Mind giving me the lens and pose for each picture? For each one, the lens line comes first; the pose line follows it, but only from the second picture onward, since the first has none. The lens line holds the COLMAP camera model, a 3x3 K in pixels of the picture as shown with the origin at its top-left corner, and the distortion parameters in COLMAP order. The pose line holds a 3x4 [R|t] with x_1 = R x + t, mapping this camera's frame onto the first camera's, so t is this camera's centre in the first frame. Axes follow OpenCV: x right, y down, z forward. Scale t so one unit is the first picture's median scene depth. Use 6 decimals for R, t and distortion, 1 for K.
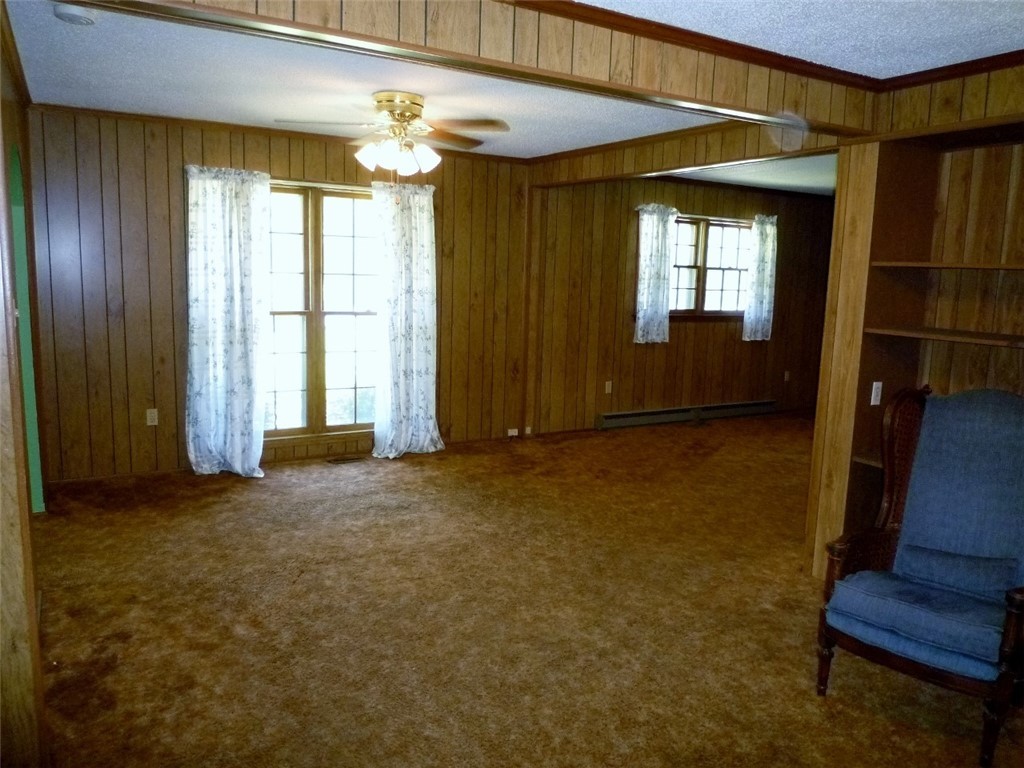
lens RADIAL K [[765.6, 0, 512.0], [0, 765.6, 384.0], [0, 0, 1]] dist [0.043280, -0.000729]
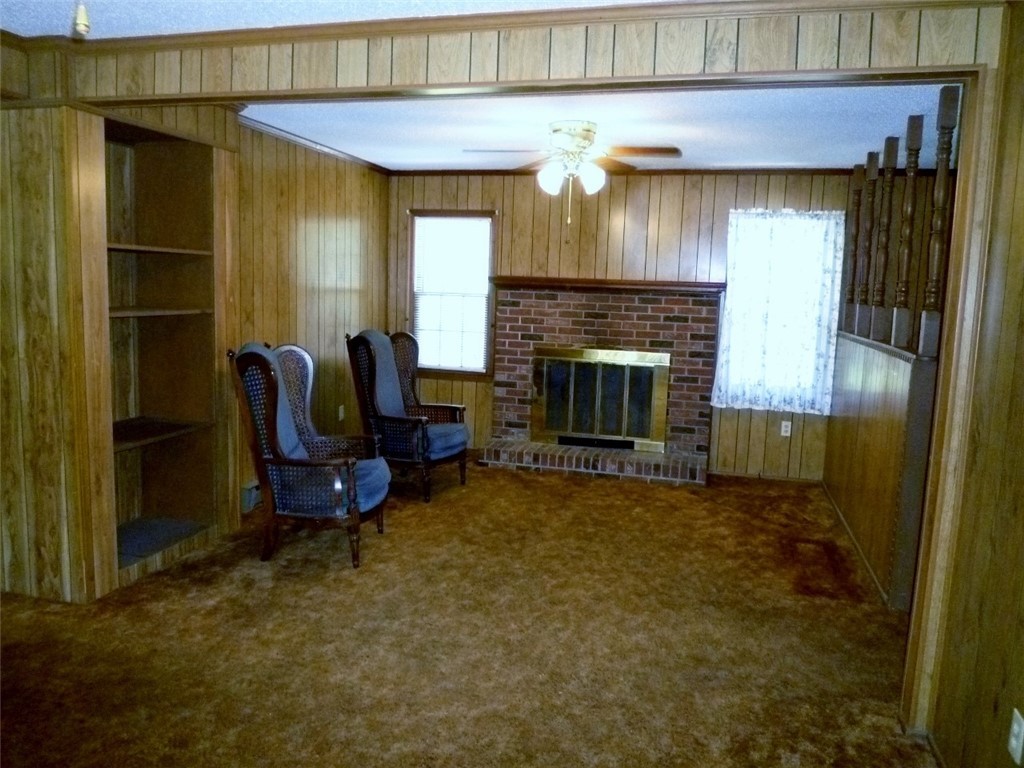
lens RADIAL K [[765.6, 0, 512.0], [0, 765.6, 384.0], [0, 0, 1]] dist [0.043280, -0.000729]
pose [[-0.697126, -0.148103, 0.701484, -0.616125], [0.049423, 0.966176, 0.253103, -0.221271], [-0.715243, 0.211114, -0.666227, 1.398539]]
